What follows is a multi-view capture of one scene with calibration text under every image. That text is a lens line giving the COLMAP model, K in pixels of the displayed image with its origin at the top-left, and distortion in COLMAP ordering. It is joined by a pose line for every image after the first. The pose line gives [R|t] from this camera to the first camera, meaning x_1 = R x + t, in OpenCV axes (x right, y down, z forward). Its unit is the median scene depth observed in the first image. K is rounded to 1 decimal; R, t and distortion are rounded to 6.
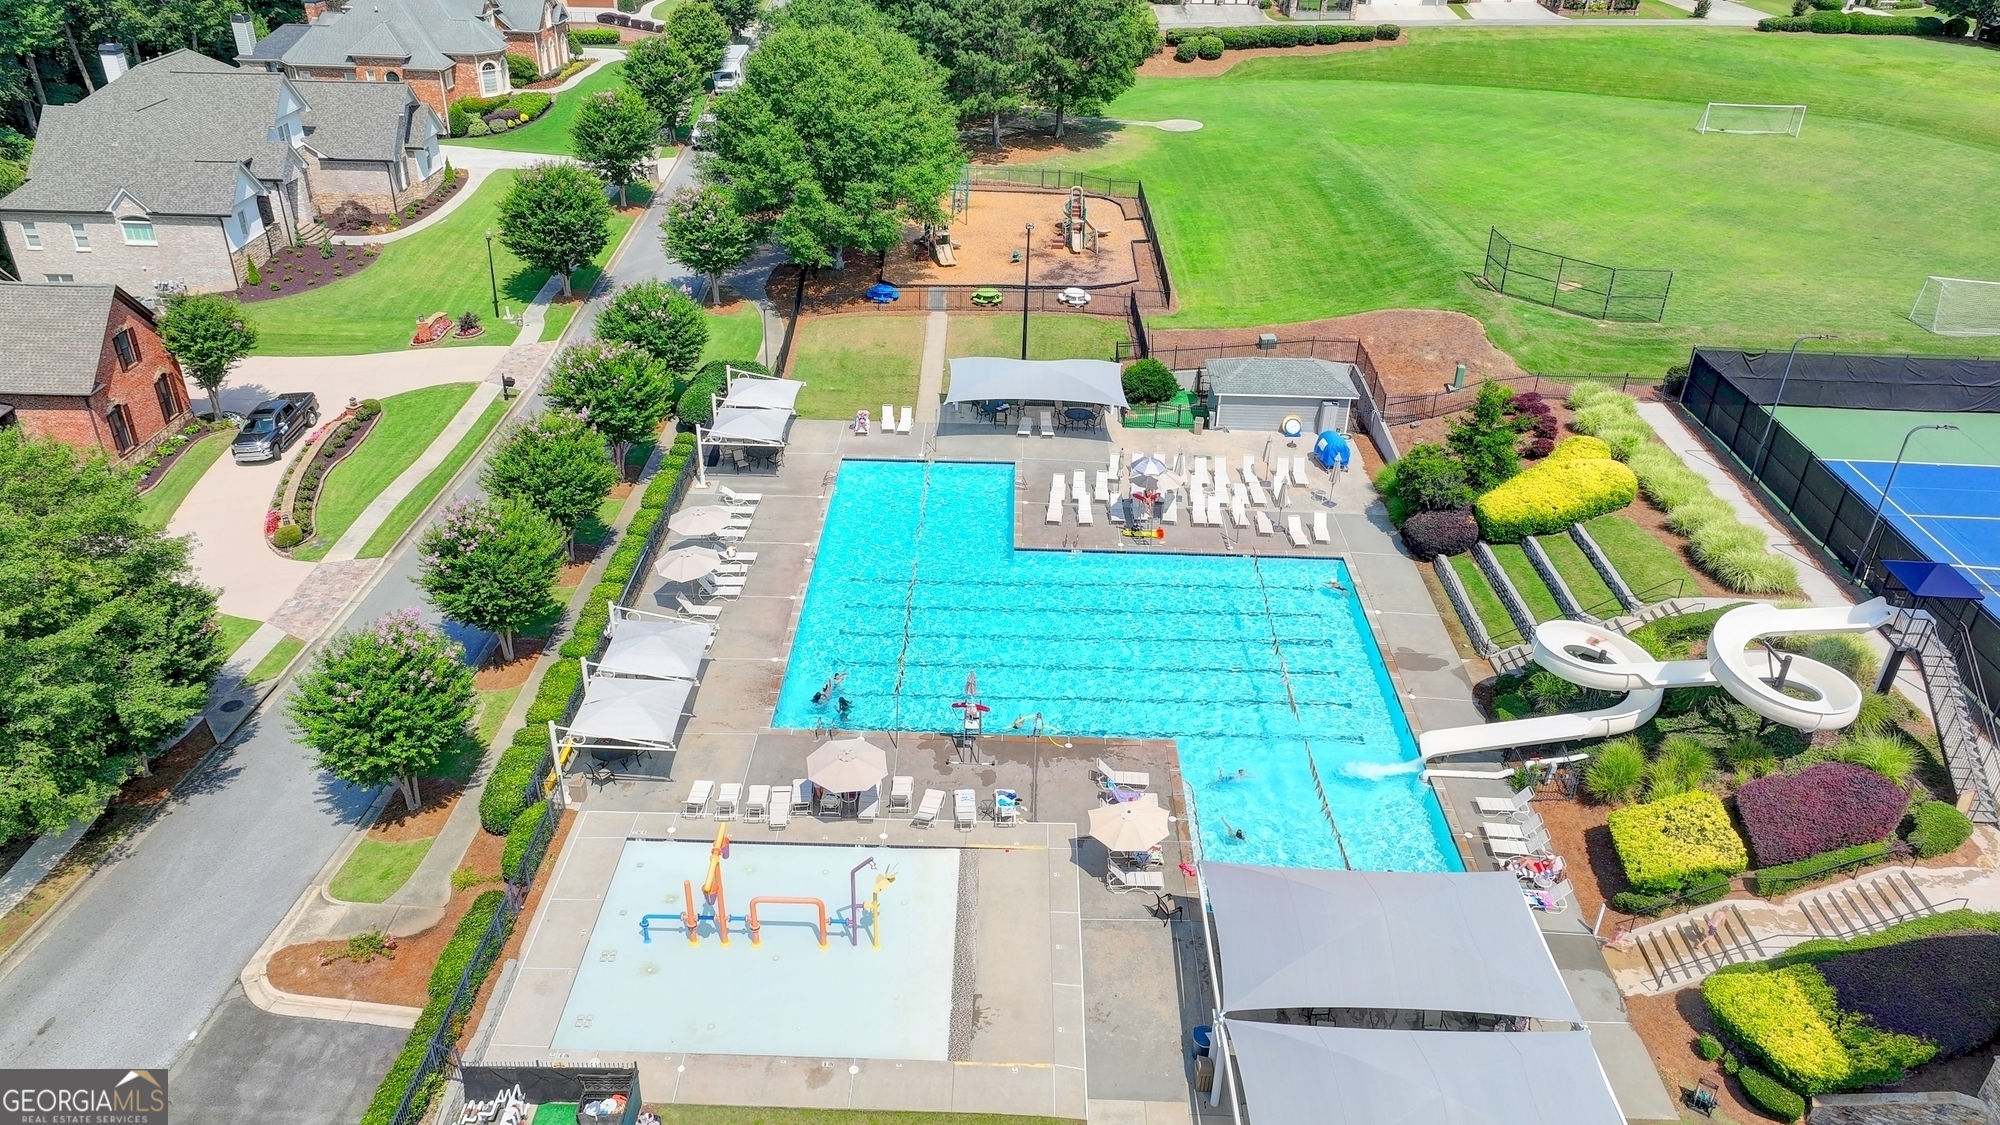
lens RADIAL K [[1423.0, 0, 1002.1], [0, 1423.0, 560.0], [0, 0, 1]] dist [0.019511, 0.004361]
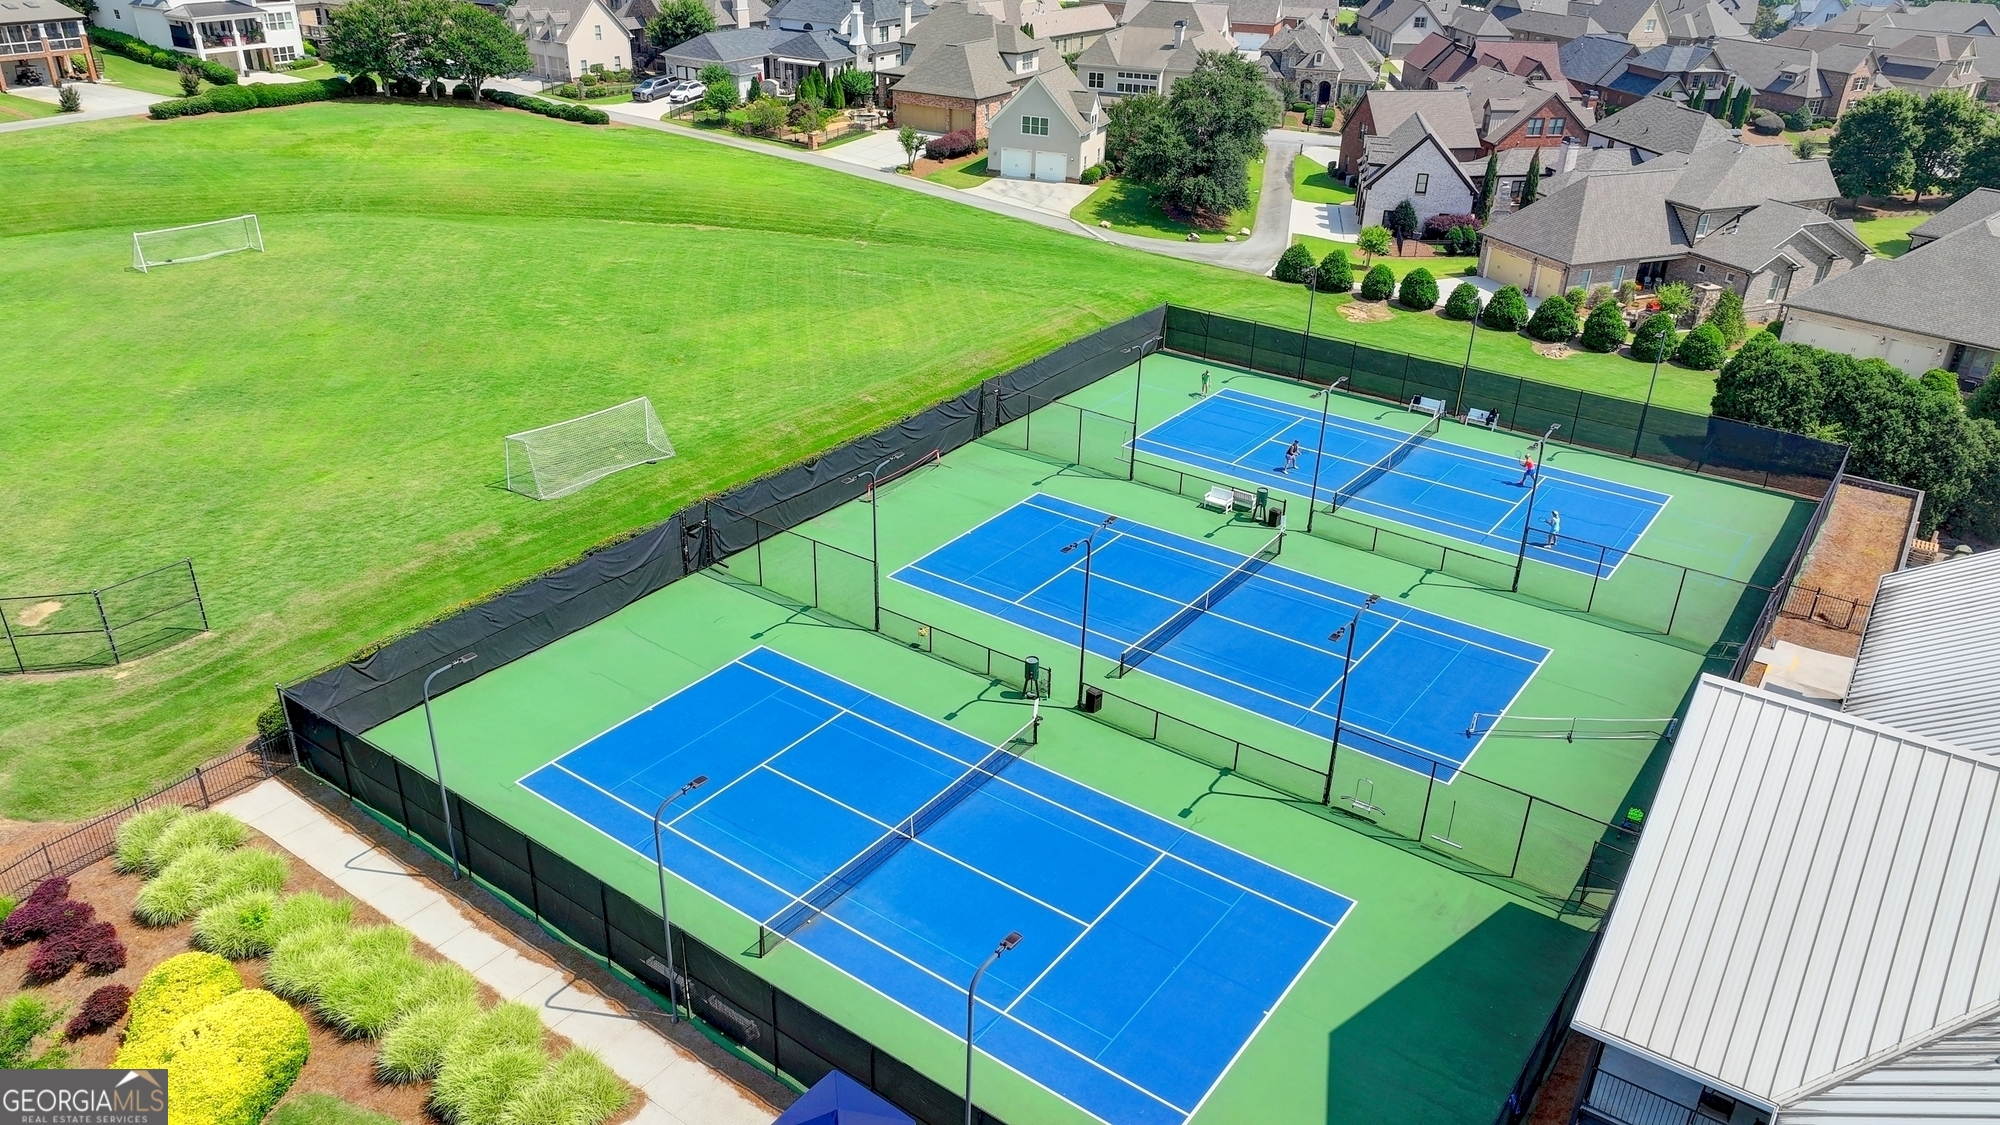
lens RADIAL K [[1423.0, 0, 996.1], [0, 1423.0, 570.4], [0, 0, 1]] dist [0.019511, 0.004361]
pose [[0.568123, -0.384143, 0.727784, 0.153313], [0.395902, 0.902884, 0.167516, -0.123400], [-0.721455, 0.192962, 0.665033, 0.229464]]
